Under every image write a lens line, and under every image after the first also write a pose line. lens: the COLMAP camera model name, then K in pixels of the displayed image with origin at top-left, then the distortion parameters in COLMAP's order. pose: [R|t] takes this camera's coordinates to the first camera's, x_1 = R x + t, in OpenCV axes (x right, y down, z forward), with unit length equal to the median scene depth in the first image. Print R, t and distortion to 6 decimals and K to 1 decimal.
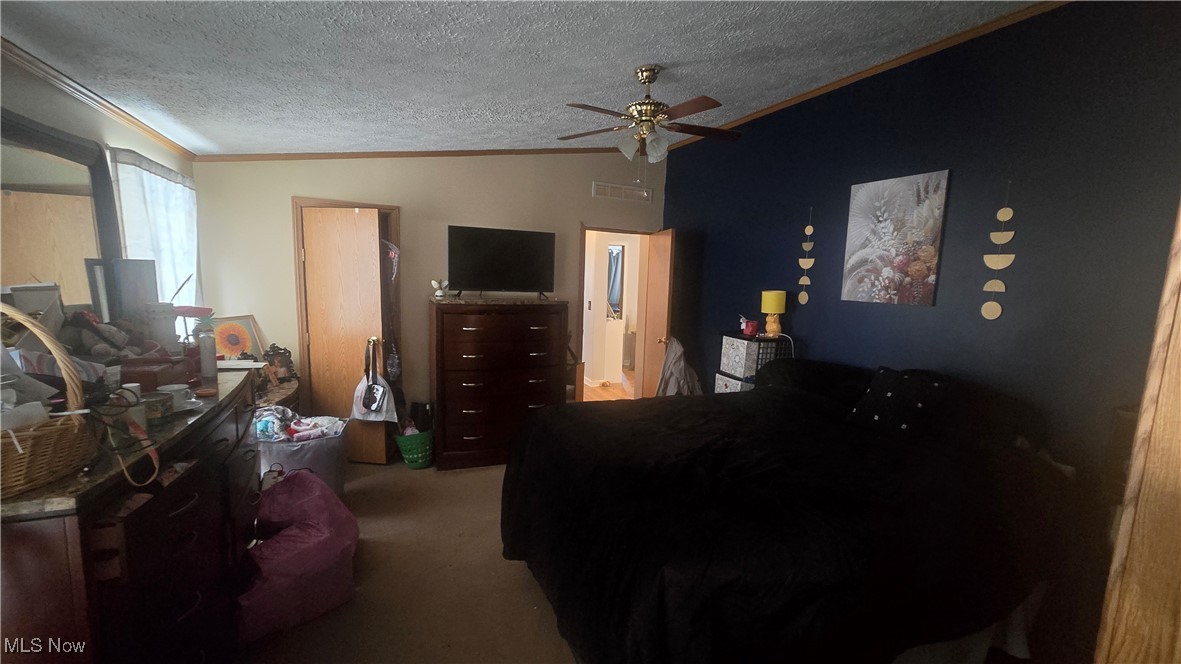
lens RADIAL K [[477.4, 0, 596.4], [0, 477.4, 334.7], [0, 0, 1]] dist [-0.001612, -0.000521]
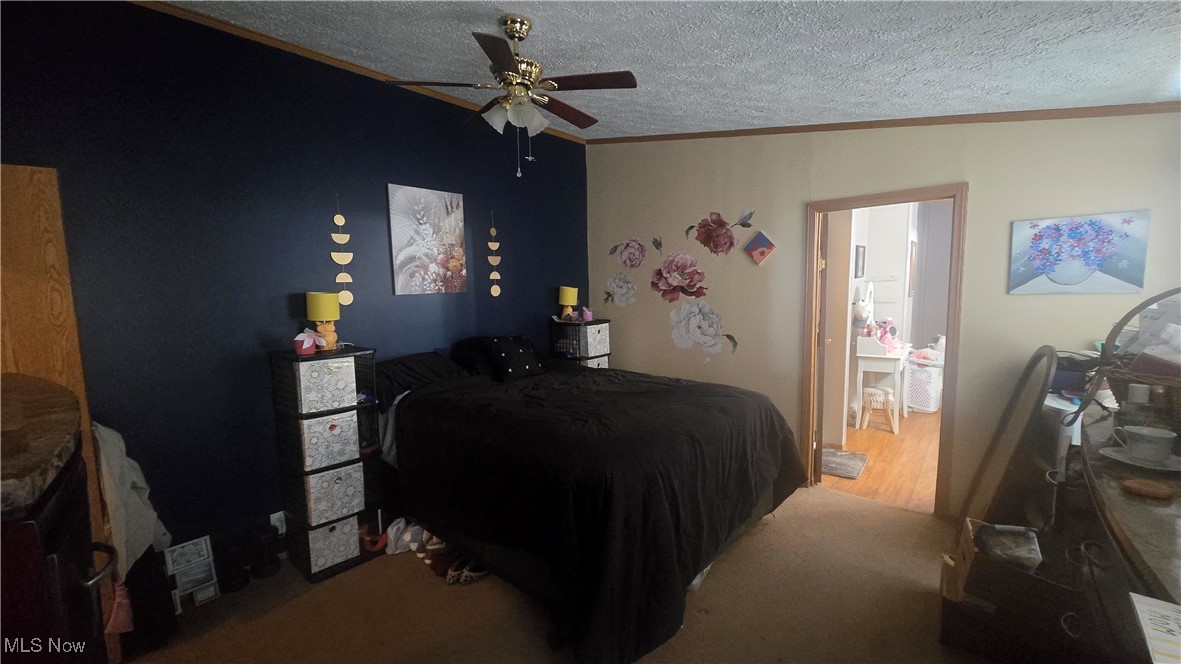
lens RADIAL K [[477.4, 0, 596.4], [0, 477.4, 334.7], [0, 0, 1]] dist [-0.001612, -0.000521]
pose [[-0.422687, -0.134034, 0.896309, -0.678529], [0.117146, 0.972625, 0.200691, -0.163751], [-0.898672, 0.189829, -0.395415, 1.165694]]
